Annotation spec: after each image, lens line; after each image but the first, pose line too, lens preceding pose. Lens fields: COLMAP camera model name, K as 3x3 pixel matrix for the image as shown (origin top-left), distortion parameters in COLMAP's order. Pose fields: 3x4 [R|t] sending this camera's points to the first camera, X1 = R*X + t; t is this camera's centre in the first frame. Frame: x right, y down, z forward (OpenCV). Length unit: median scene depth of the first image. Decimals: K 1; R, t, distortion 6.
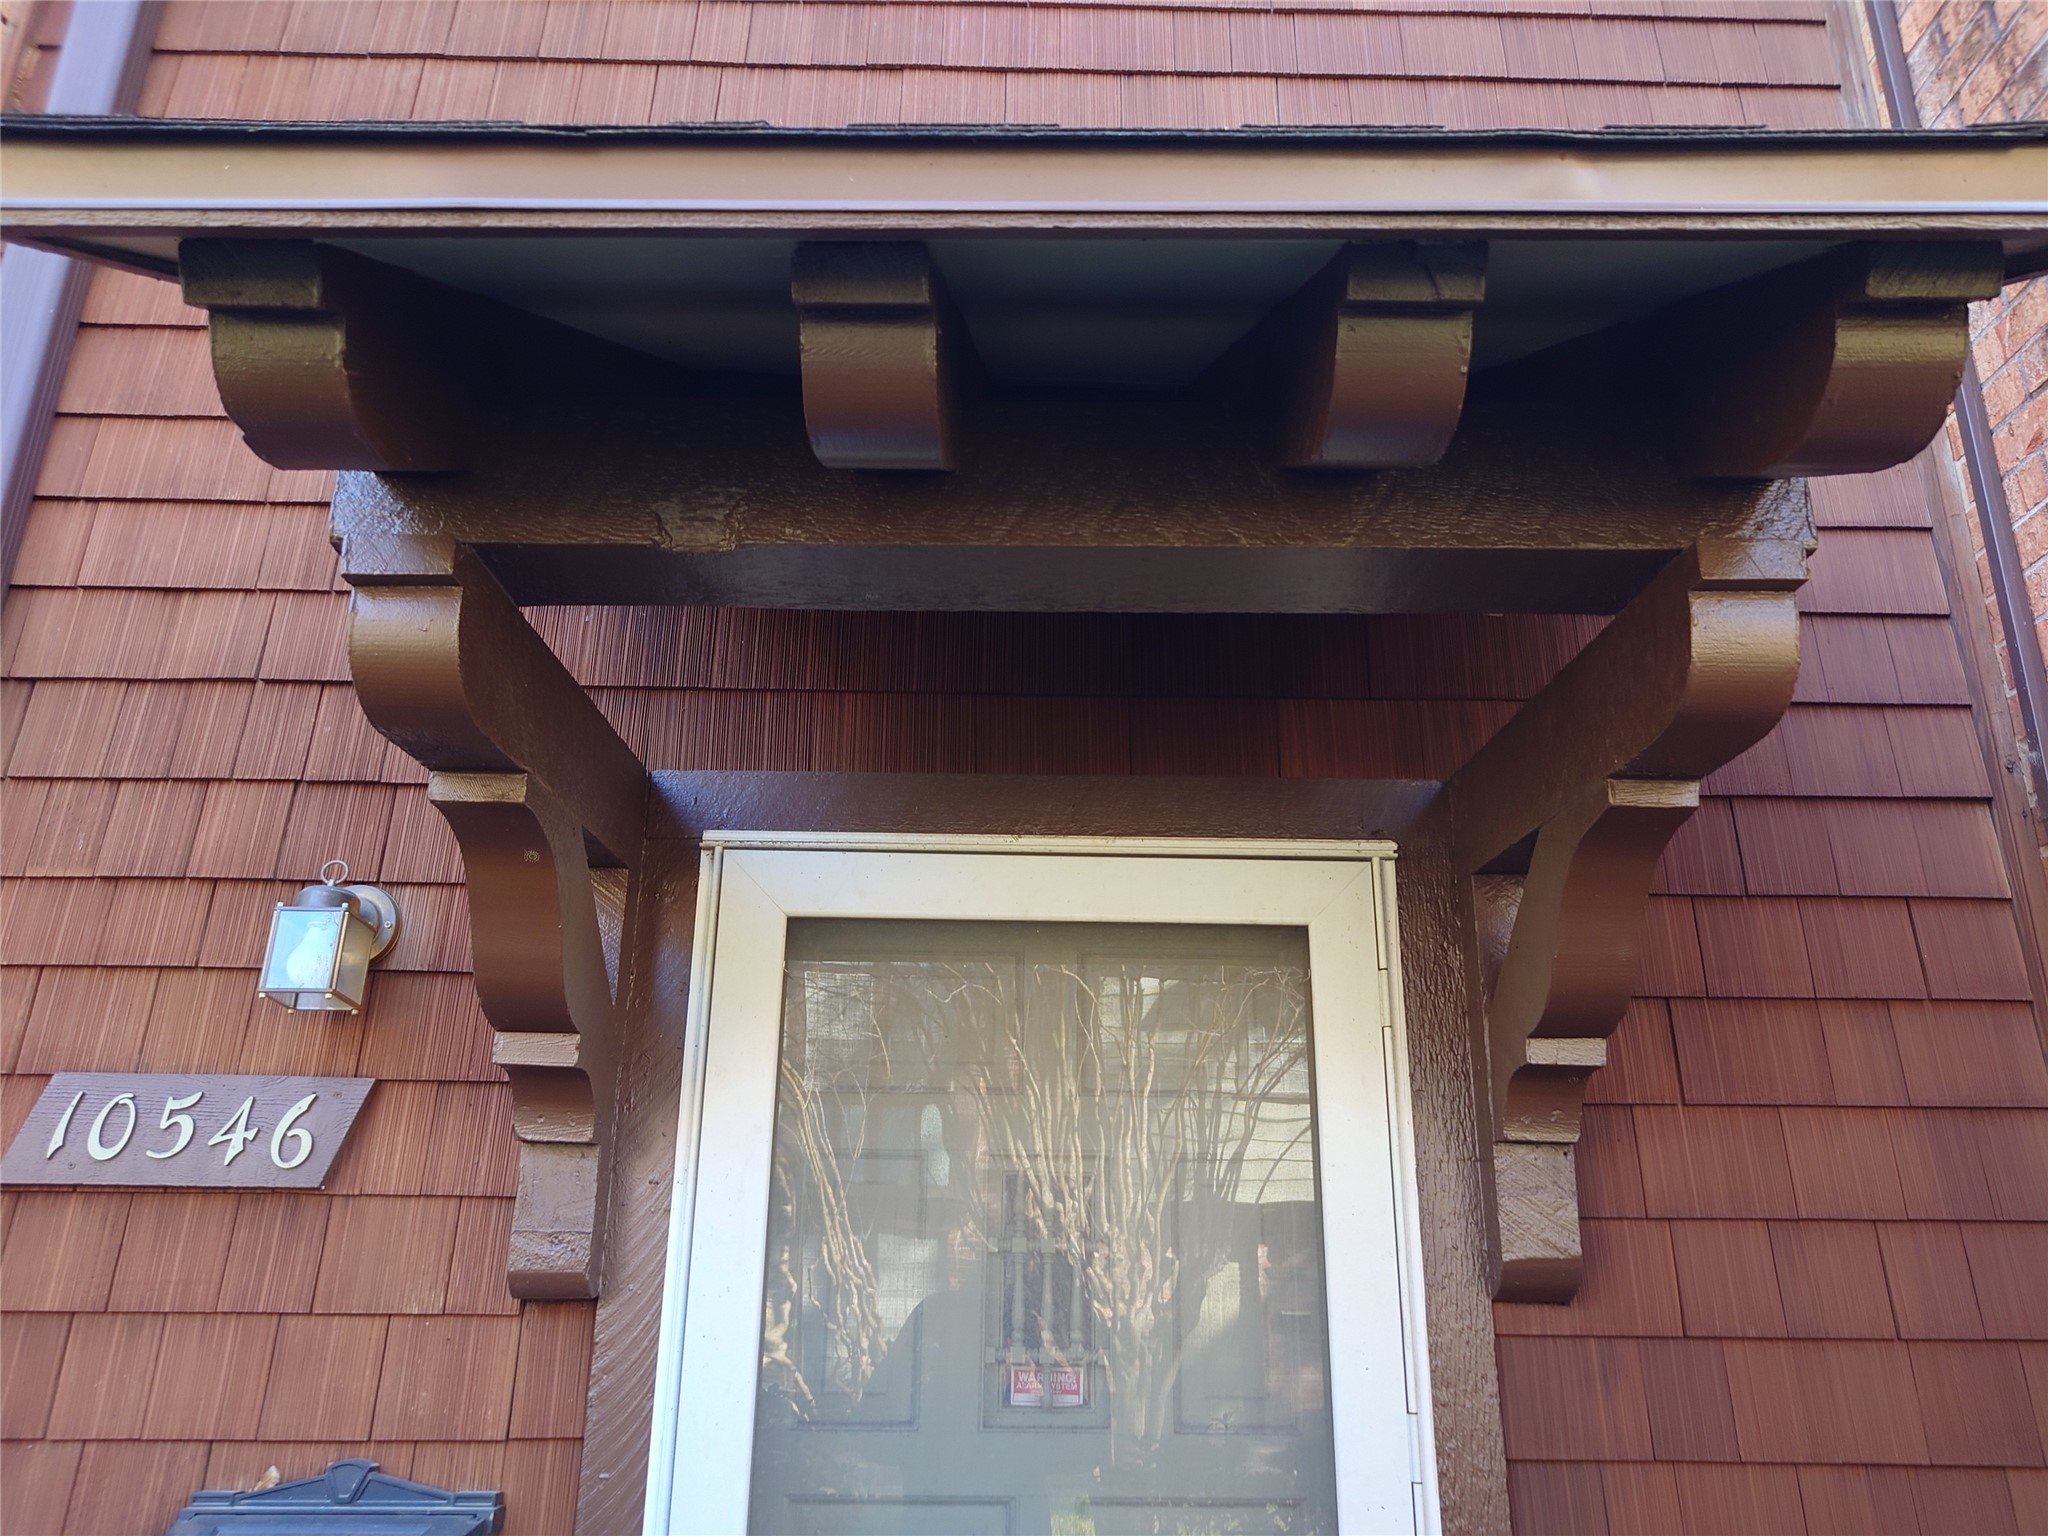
lens RADIAL K [[1489.0, 0, 1045.5], [0, 1489.0, 803.1], [0, 0, 1]] dist [-0.009444, 0.015029]
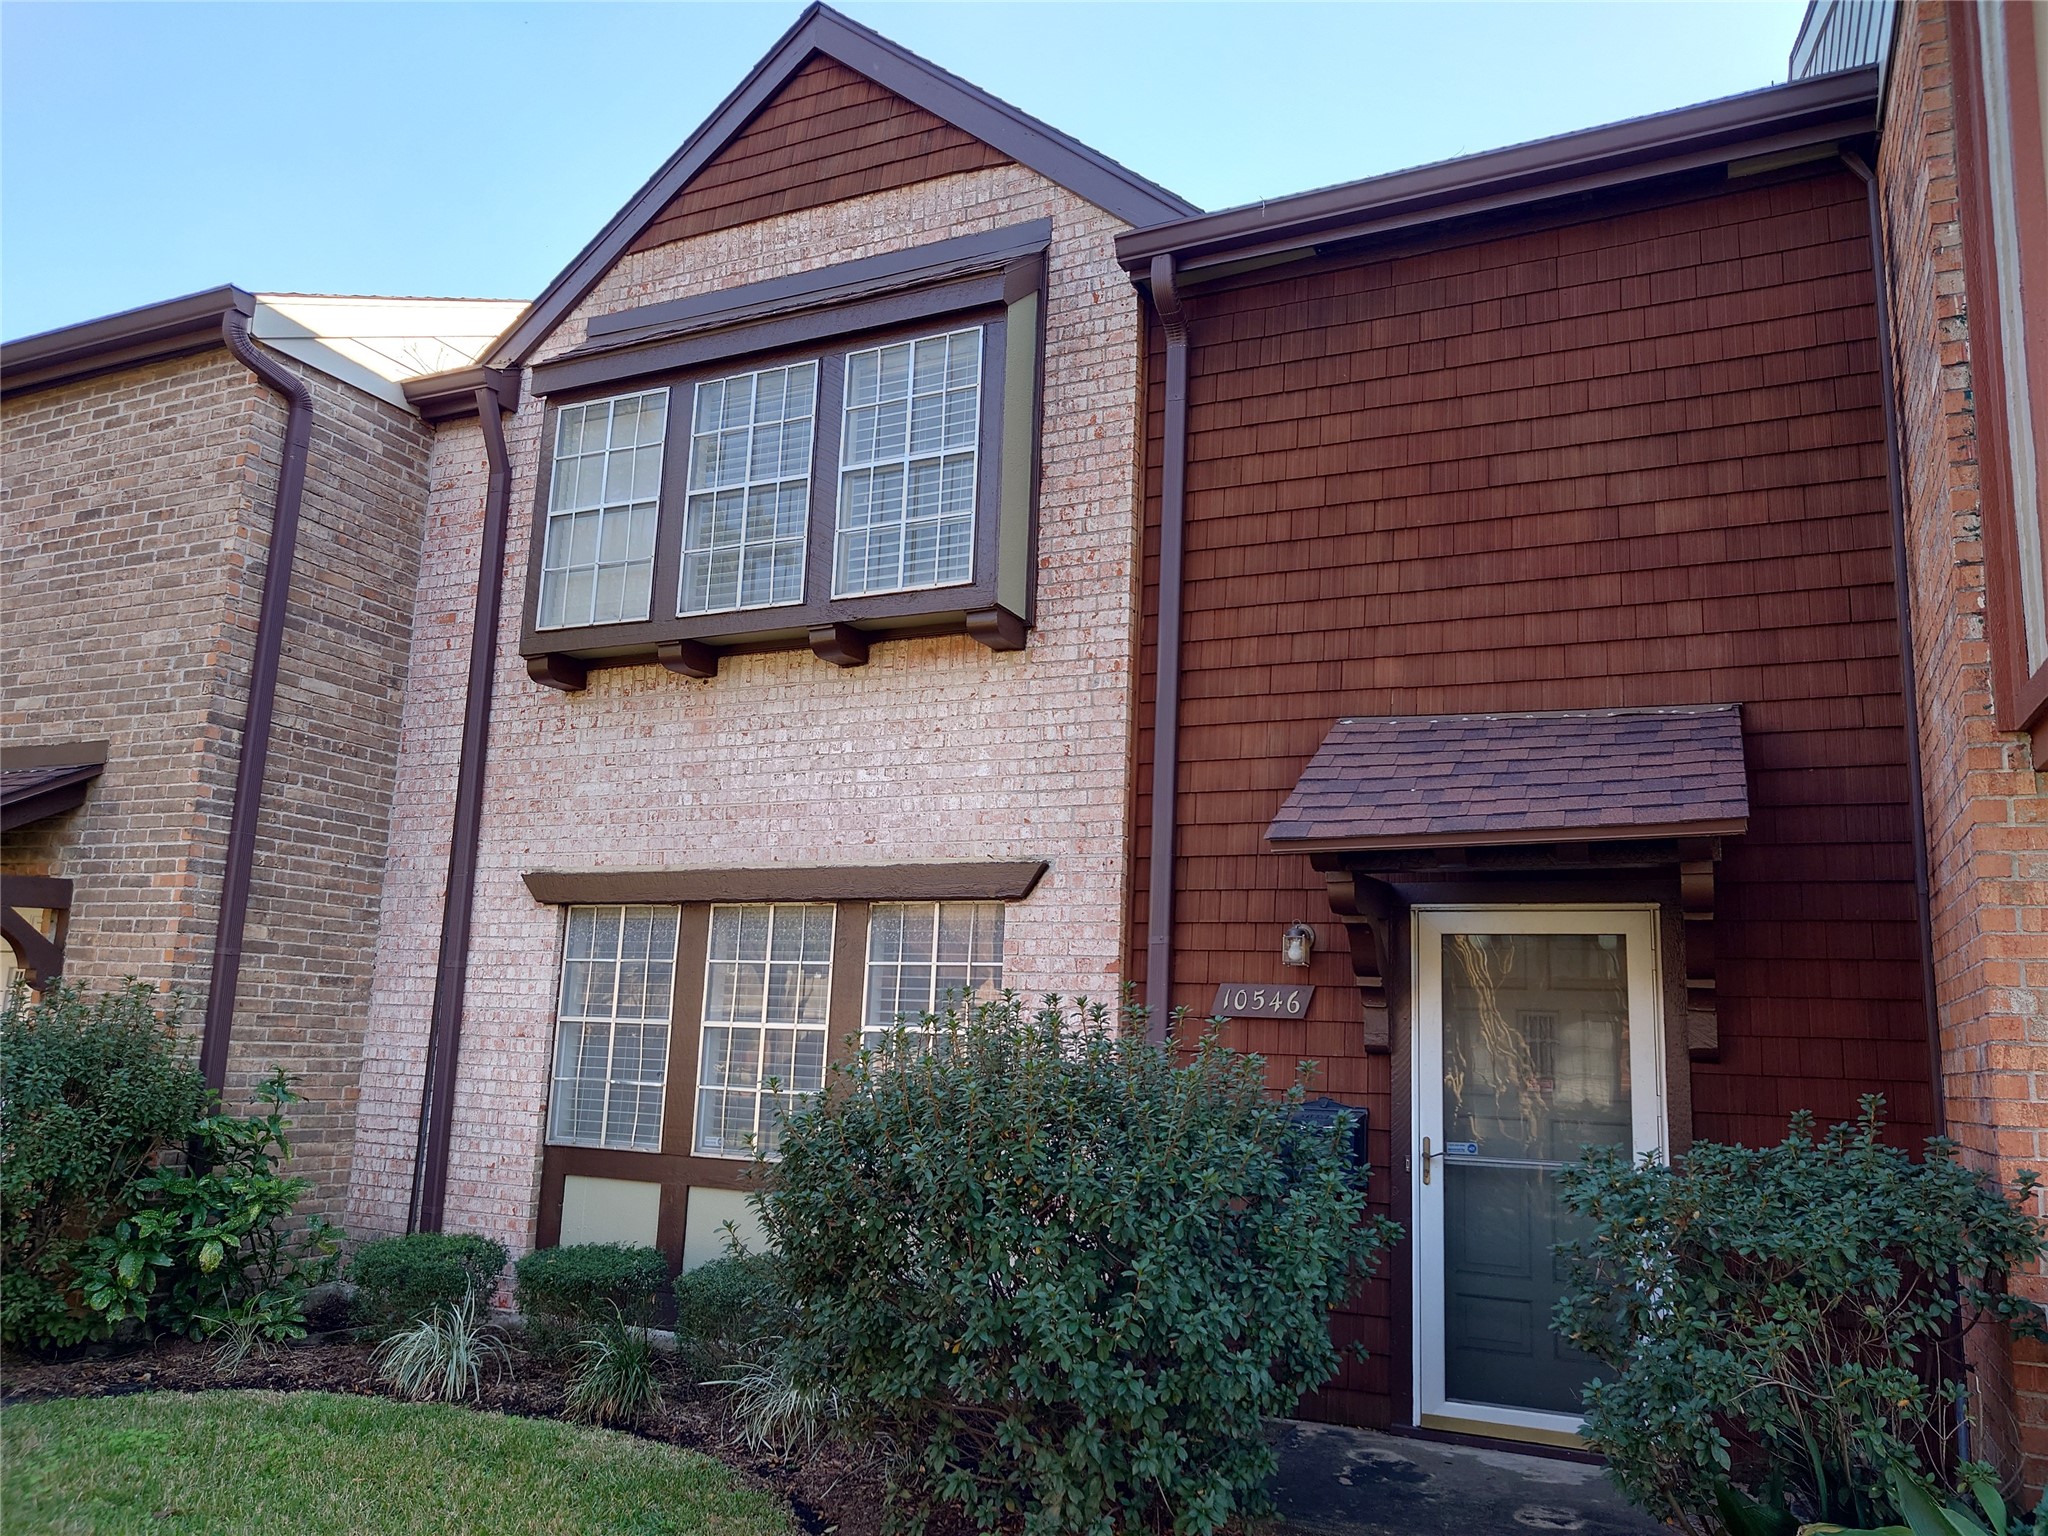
lens RADIAL K [[1489.0, 0, 1025.6], [0, 1489.0, 781.3], [0, 0, 1]] dist [-0.009444, 0.015029]
pose [[0.900137, -0.052627, -0.432417, 0.409648], [0.104467, 0.989787, 0.097002, -0.640702], [0.422895, -0.132488, 0.896441, -2.128636]]
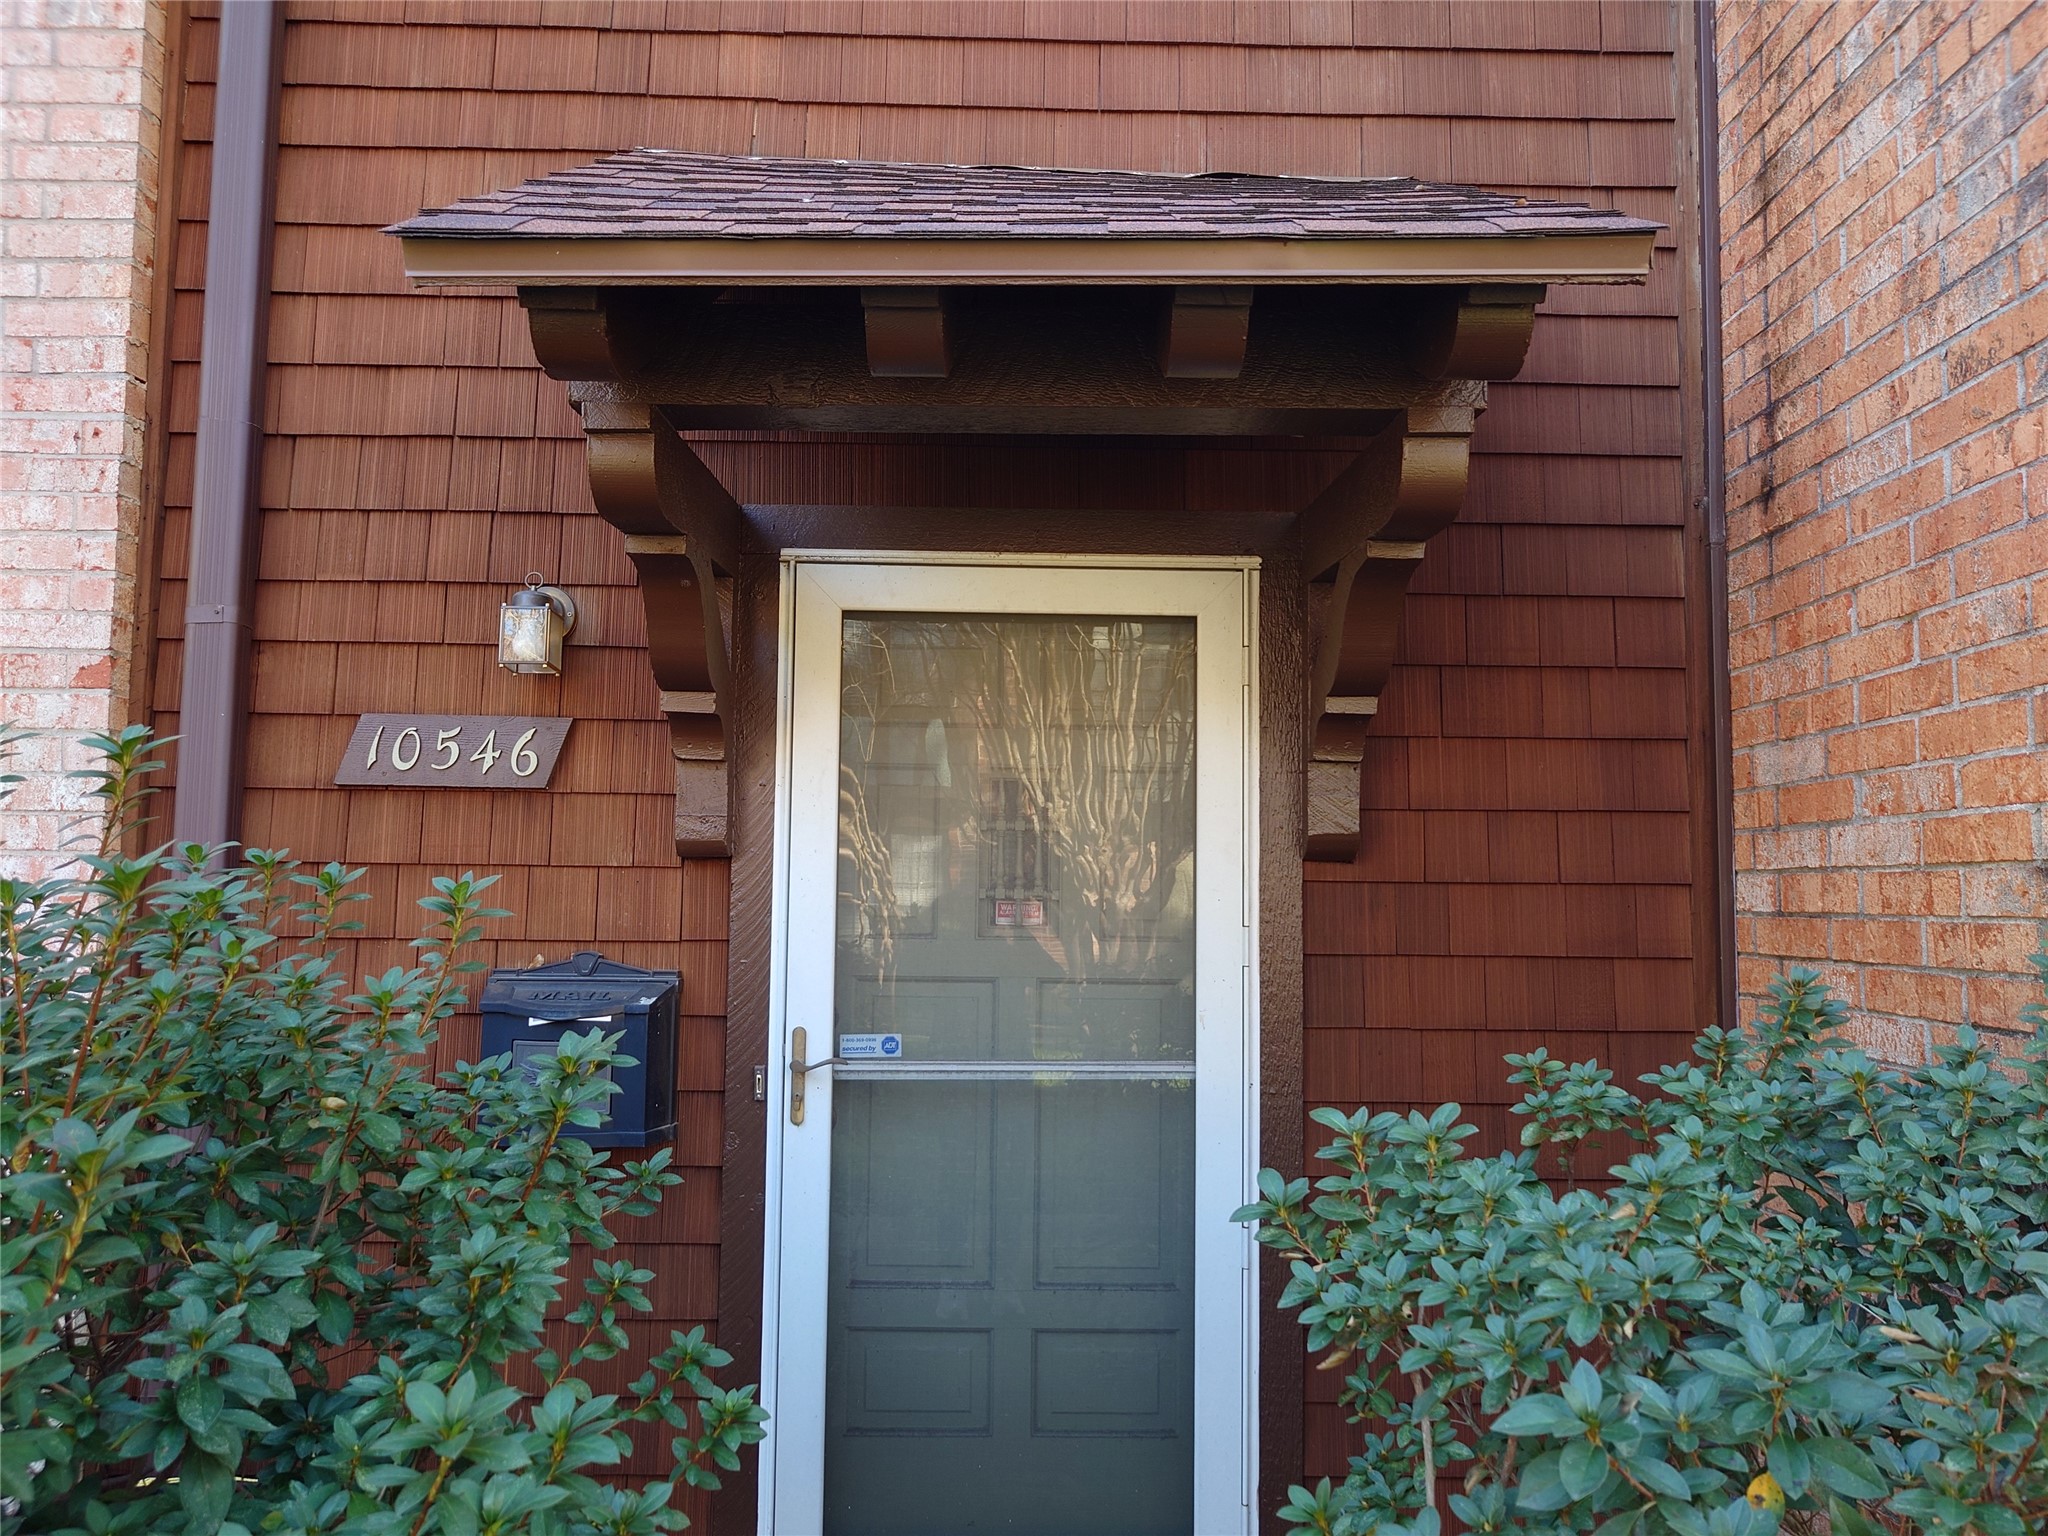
lens RADIAL K [[1489.0, 0, 1043.3], [0, 1489.0, 787.9], [0, 0, 1]] dist [-0.009444, 0.015029]
pose [[0.999997, 0.002439, -0.000859, 0.027934], [-0.002148, 0.968478, 0.249089, -0.124213], [0.001440, -0.249086, 0.968480, -0.482846]]
